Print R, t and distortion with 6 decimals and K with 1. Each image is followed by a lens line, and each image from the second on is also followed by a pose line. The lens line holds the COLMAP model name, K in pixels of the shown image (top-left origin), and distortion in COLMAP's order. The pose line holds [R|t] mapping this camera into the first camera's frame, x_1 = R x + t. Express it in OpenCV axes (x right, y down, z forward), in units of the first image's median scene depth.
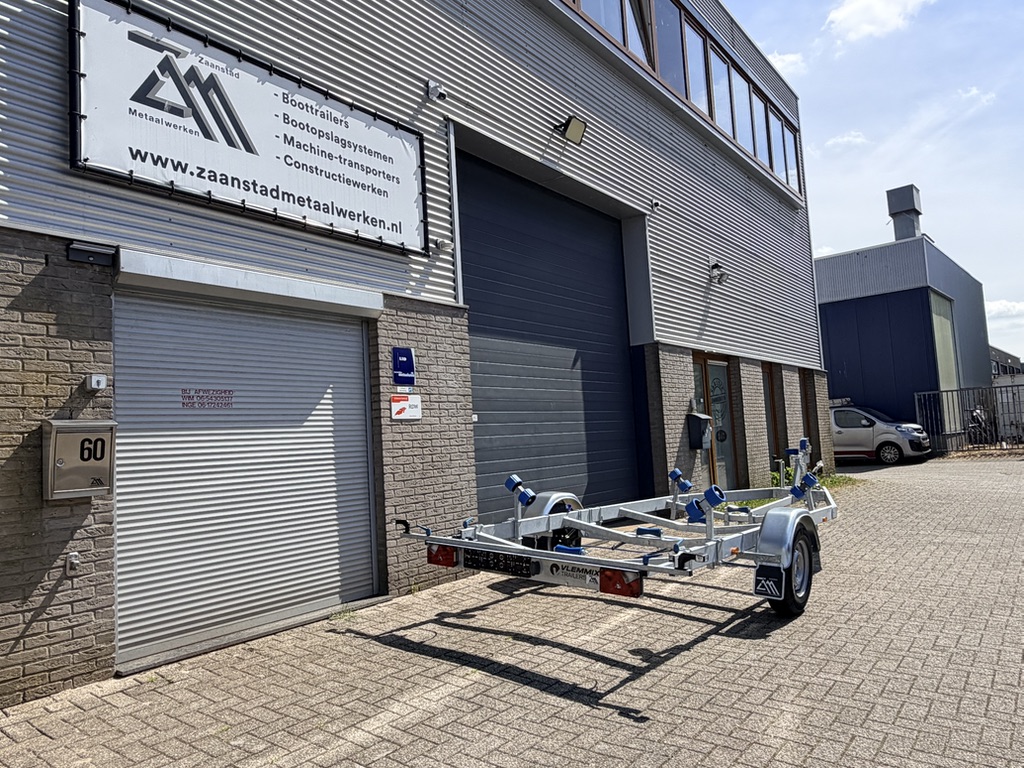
lens RADIAL K [[722.7, 0, 510.9], [0, 722.7, 386.3], [0, 0, 1]] dist [-0.000176, 0.000981]
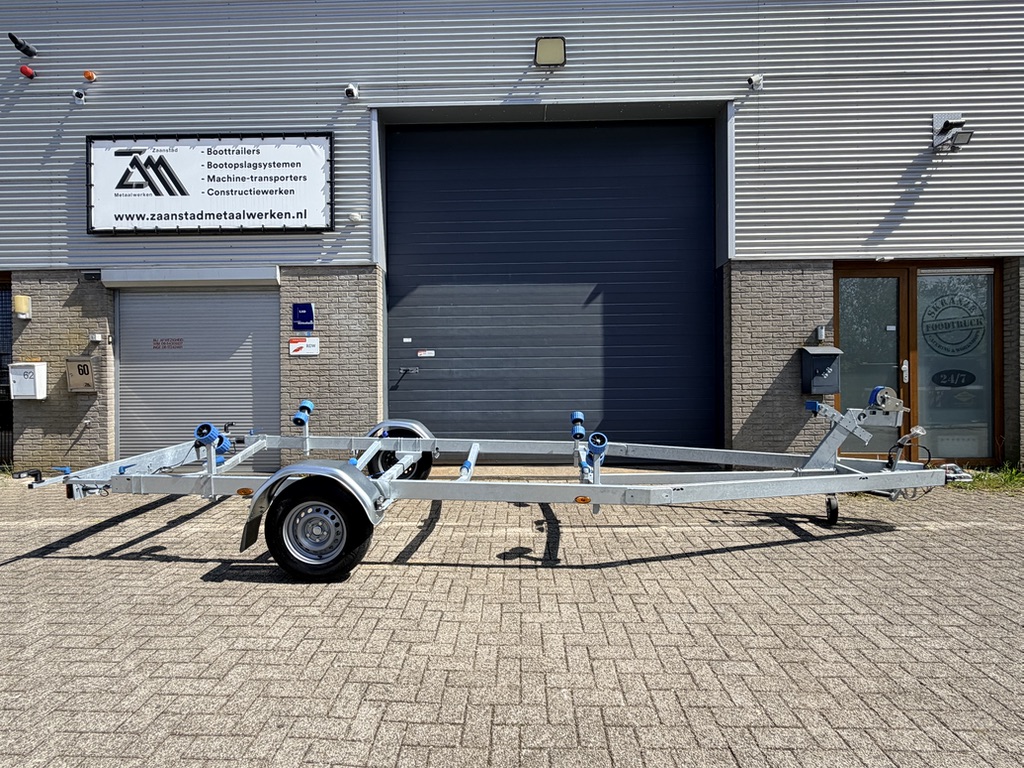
lens RADIAL K [[514.2, 0, 506.4], [0, 514.2, 386.0], [0, 0, 1]] dist [0.000146, 0.000035]
pose [[0.580845, 0.057362, -0.811990, 0.999759], [0.038276, 0.994486, 0.097635, 0.025763], [0.813113, -0.087791, 0.575447, 0.829773]]
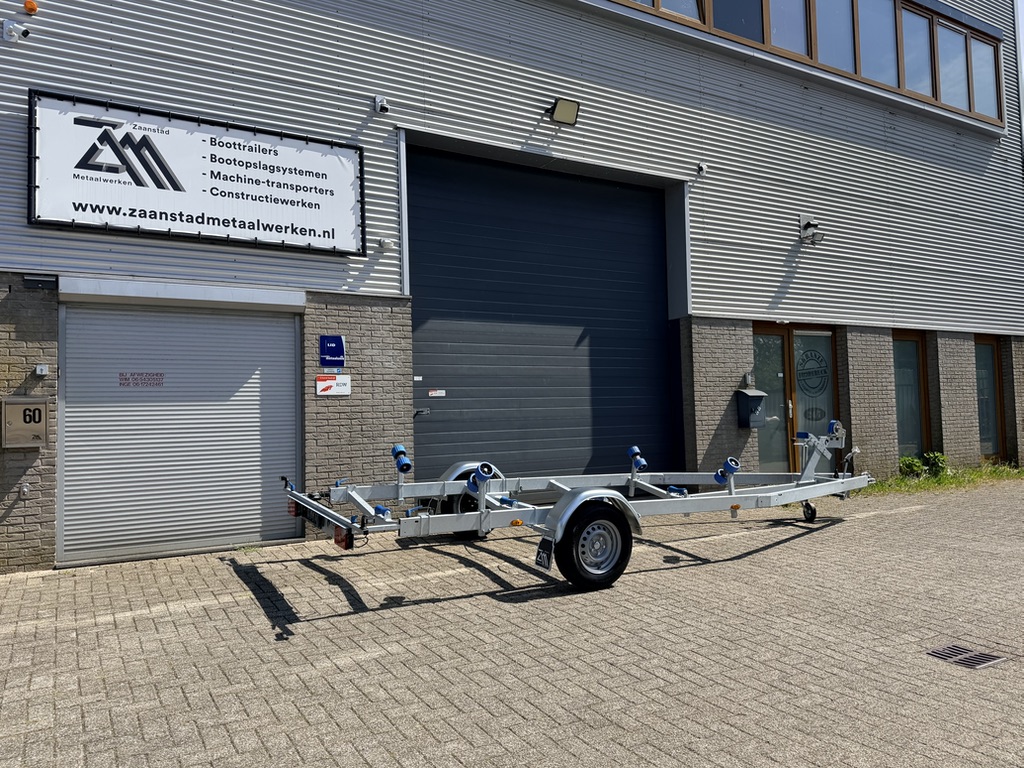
lens RADIAL K [[750.2, 0, 506.2], [0, 750.2, 381.6], [0, 0, 1]] dist [0.096263, -0.150251]
pose [[0.923254, 0.015367, -0.383884, 0.675852], [0.002887, 0.998894, 0.046931, -0.039299], [0.384180, -0.044437, 0.922188, -0.051050]]
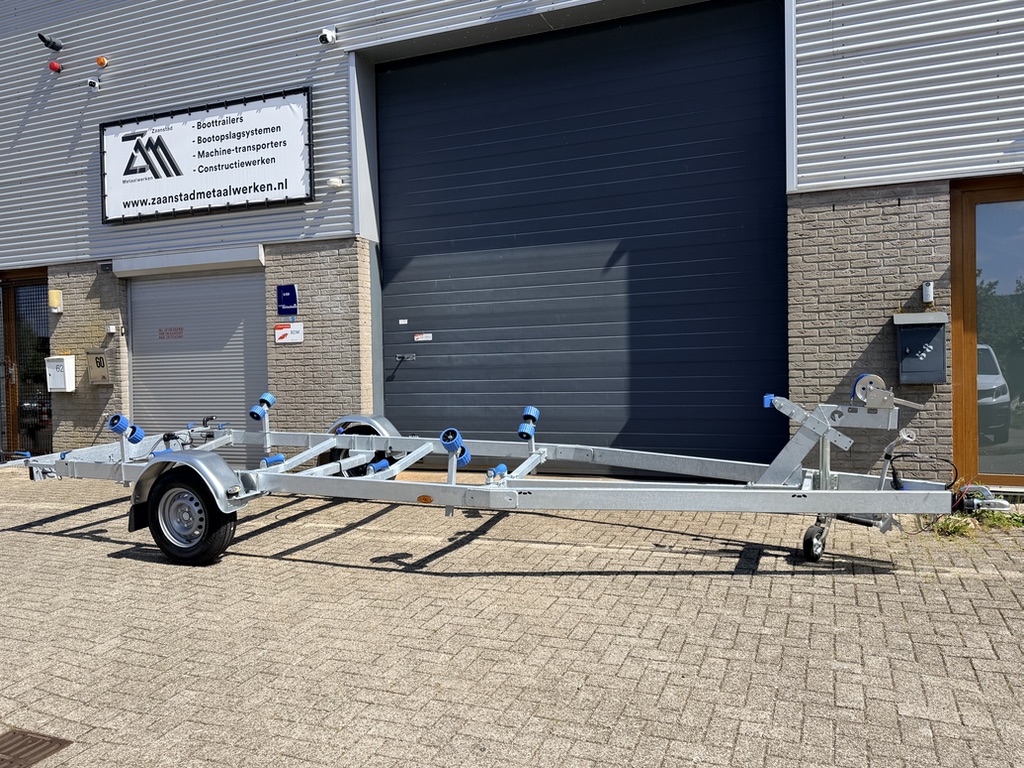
lens RADIAL K [[785.0, 0, 503.6], [0, 785.0, 387.4], [0, 0, 1]] dist [0.129700, -0.243525]
pose [[0.250975, 0.072811, -0.965251, 1.435690], [0.080855, 0.992106, 0.095860, 0.023599], [0.964611, -0.102104, 0.243106, 1.139671]]
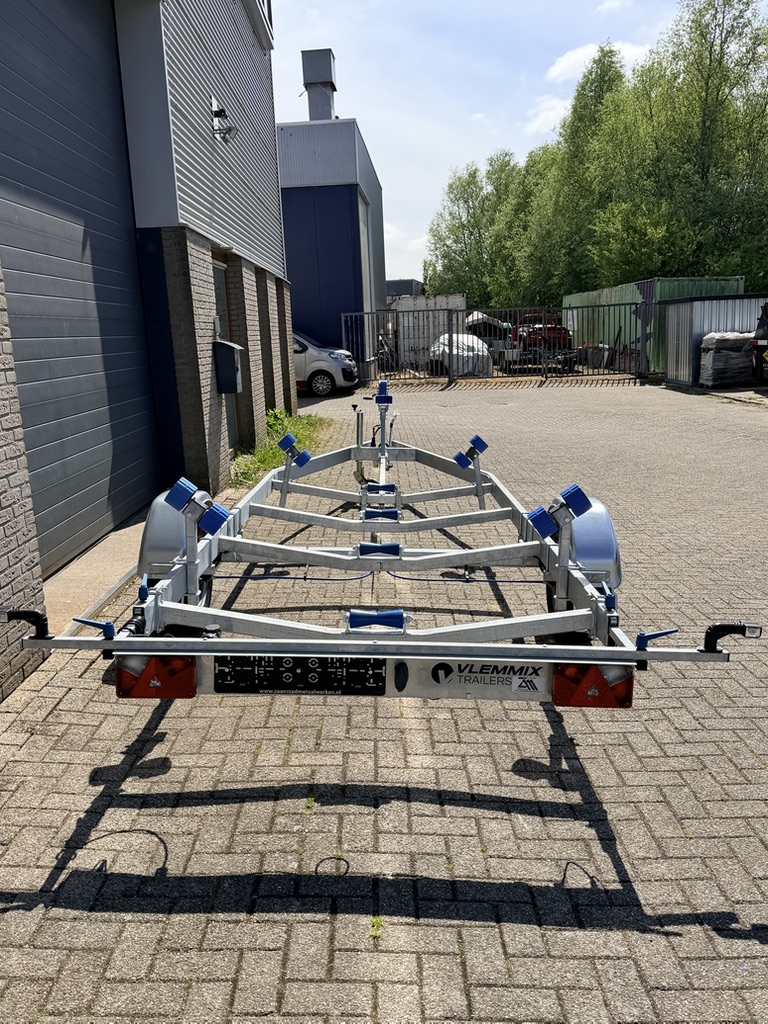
lens RADIAL K [[873.1, 0, 384.0], [0, 873.1, 512.0], [0, 0, 1]] dist [0.118379, -0.191366]
pose [[0.792597, -0.100654, 0.601381, -0.282125], [-0.048952, 0.972593, 0.227301, -0.004416], [-0.607777, -0.209597, 0.765948, 0.453855]]
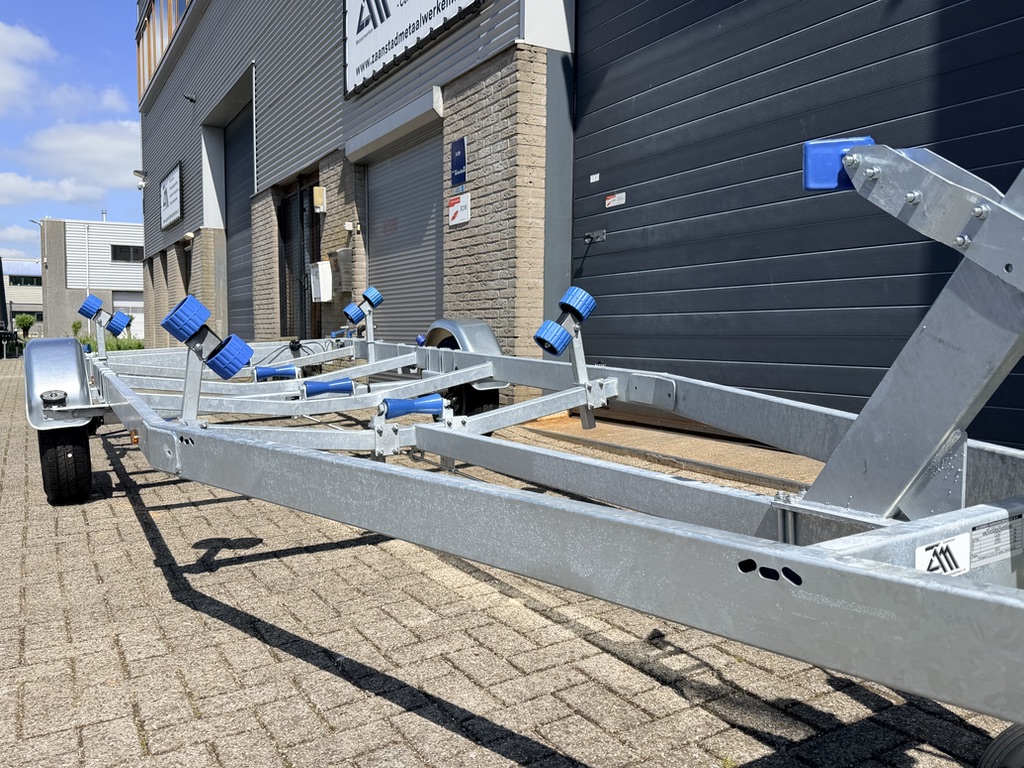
lens RADIAL K [[850.0, 0, 508.6], [0, 850.0, 389.6], [0, 0, 1]] dist [0.181137, -0.386470]
pose [[-0.405598, 0.115951, -0.906667, 0.904547], [0.089346, 0.992201, 0.086920, 0.180974], [0.909674, -0.045752, -0.412795, 1.657426]]
